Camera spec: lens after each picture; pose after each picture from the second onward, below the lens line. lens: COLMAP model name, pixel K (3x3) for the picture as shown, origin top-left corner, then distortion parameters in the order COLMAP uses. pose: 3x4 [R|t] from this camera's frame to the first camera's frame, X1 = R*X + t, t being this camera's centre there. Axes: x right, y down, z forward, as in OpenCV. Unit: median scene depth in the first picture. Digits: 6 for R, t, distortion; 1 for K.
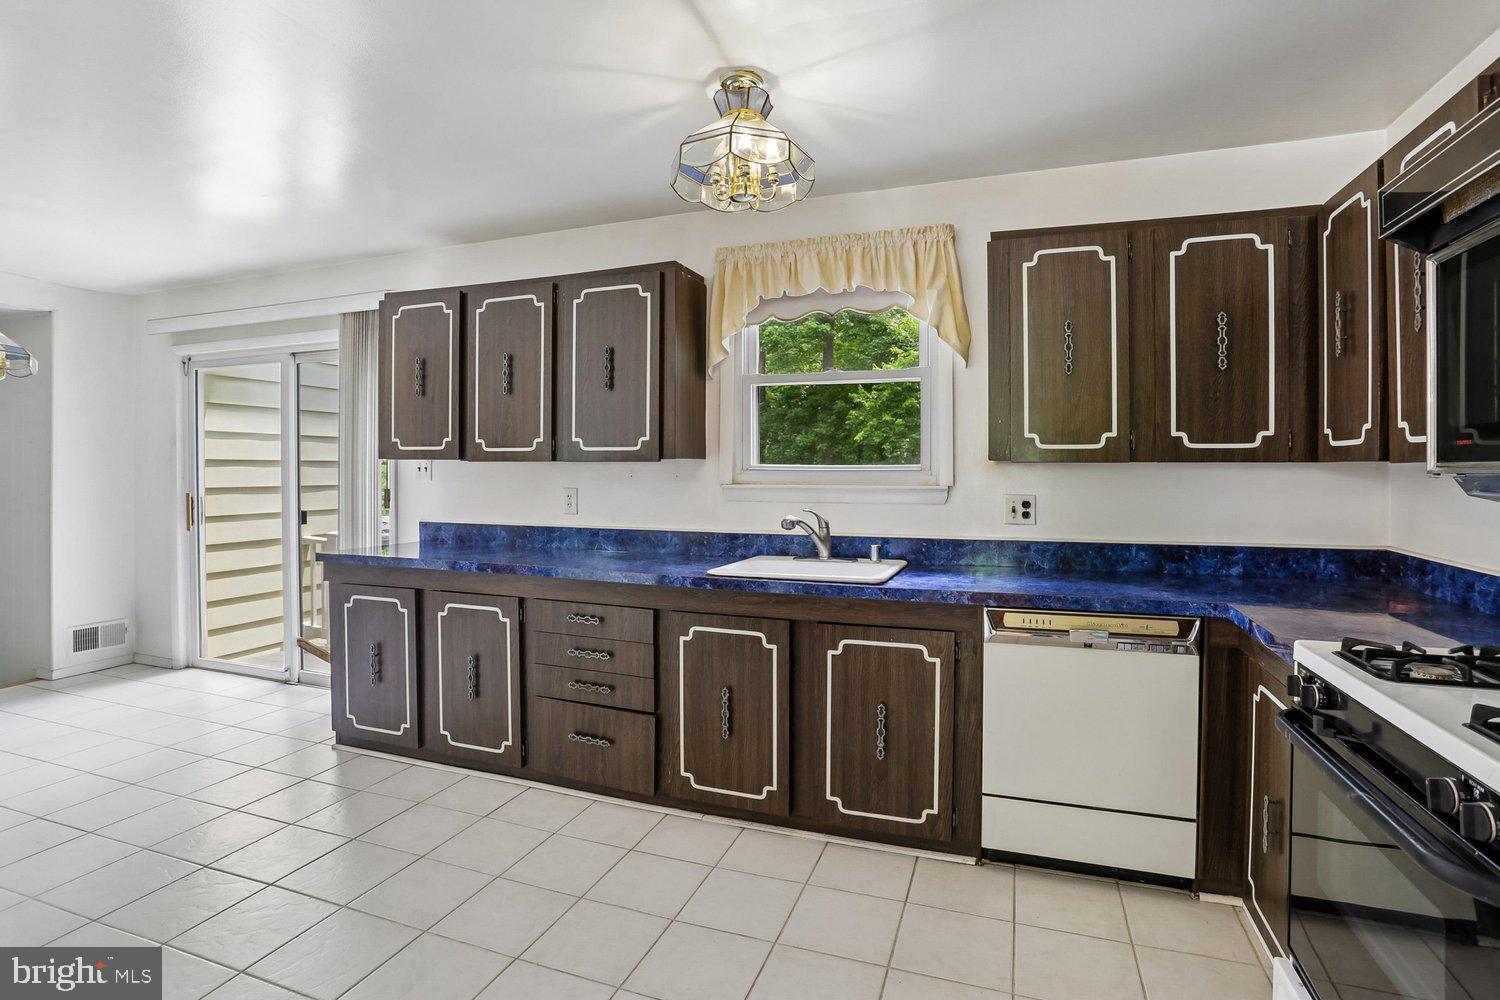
lens RADIAL K [[683.0, 0, 692.1], [0, 683.0, 478.0], [0, 0, 1]] dist [-0.047057, 0.000104]
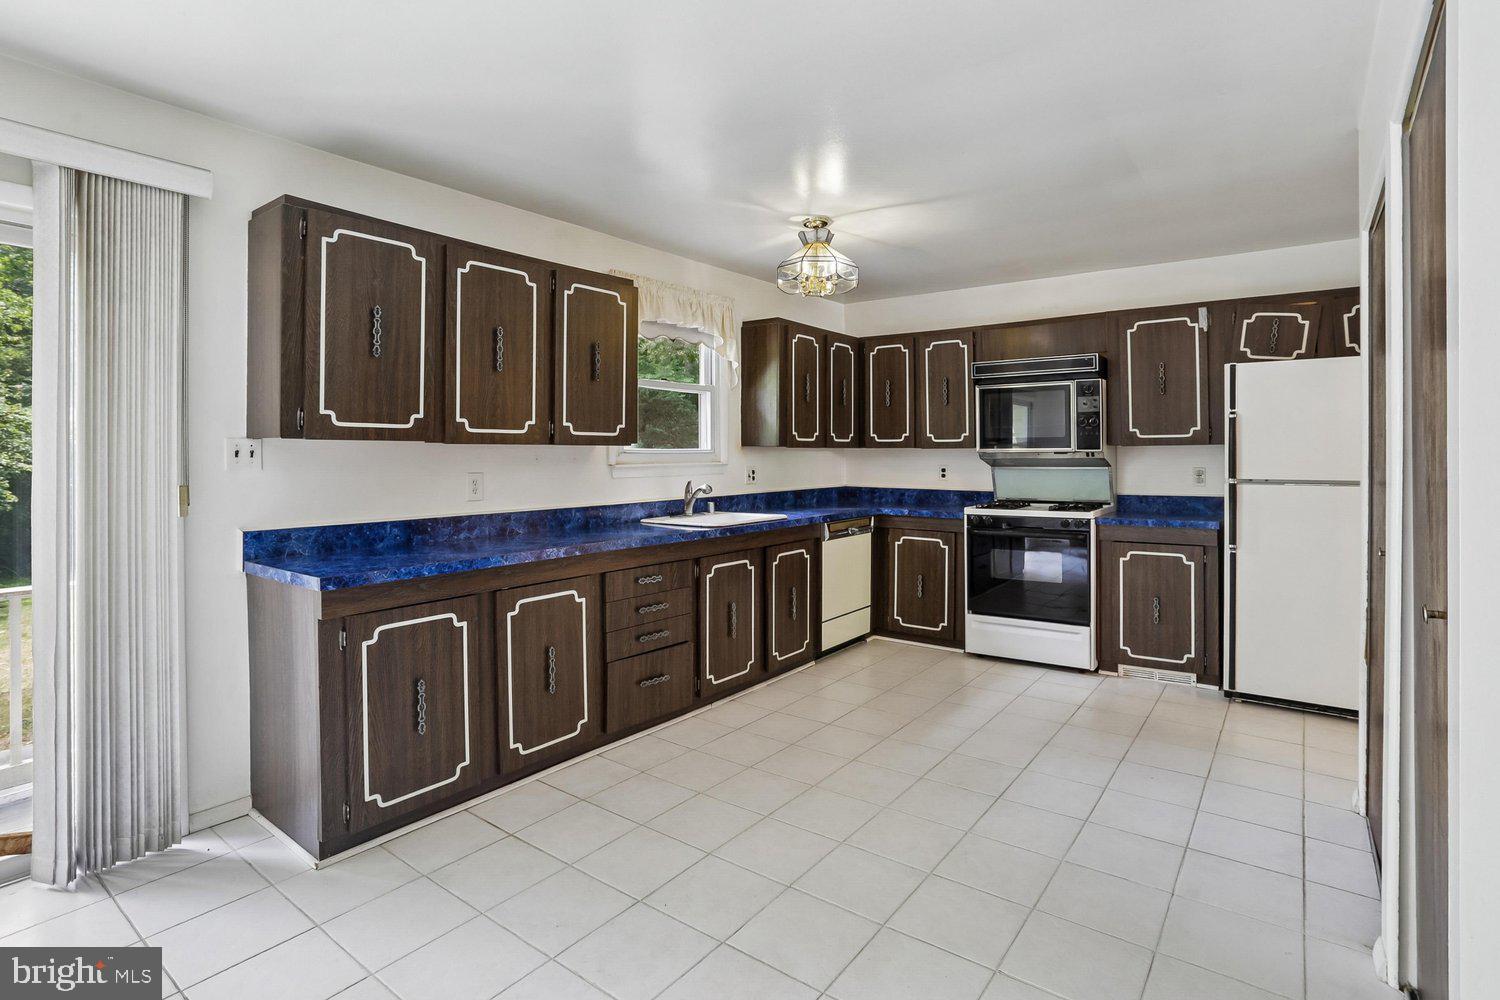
lens RADIAL K [[743.9, 0, 752.1], [0, 743.9, 450.4], [0, 0, 1]] dist [-0.057287, 0.029158]
pose [[0.311941, -0.000709, 0.950101, -1.205634], [0.013579, 0.999901, -0.003712, -0.008045], [-0.950005, 0.014059, 0.311919, 0.389374]]
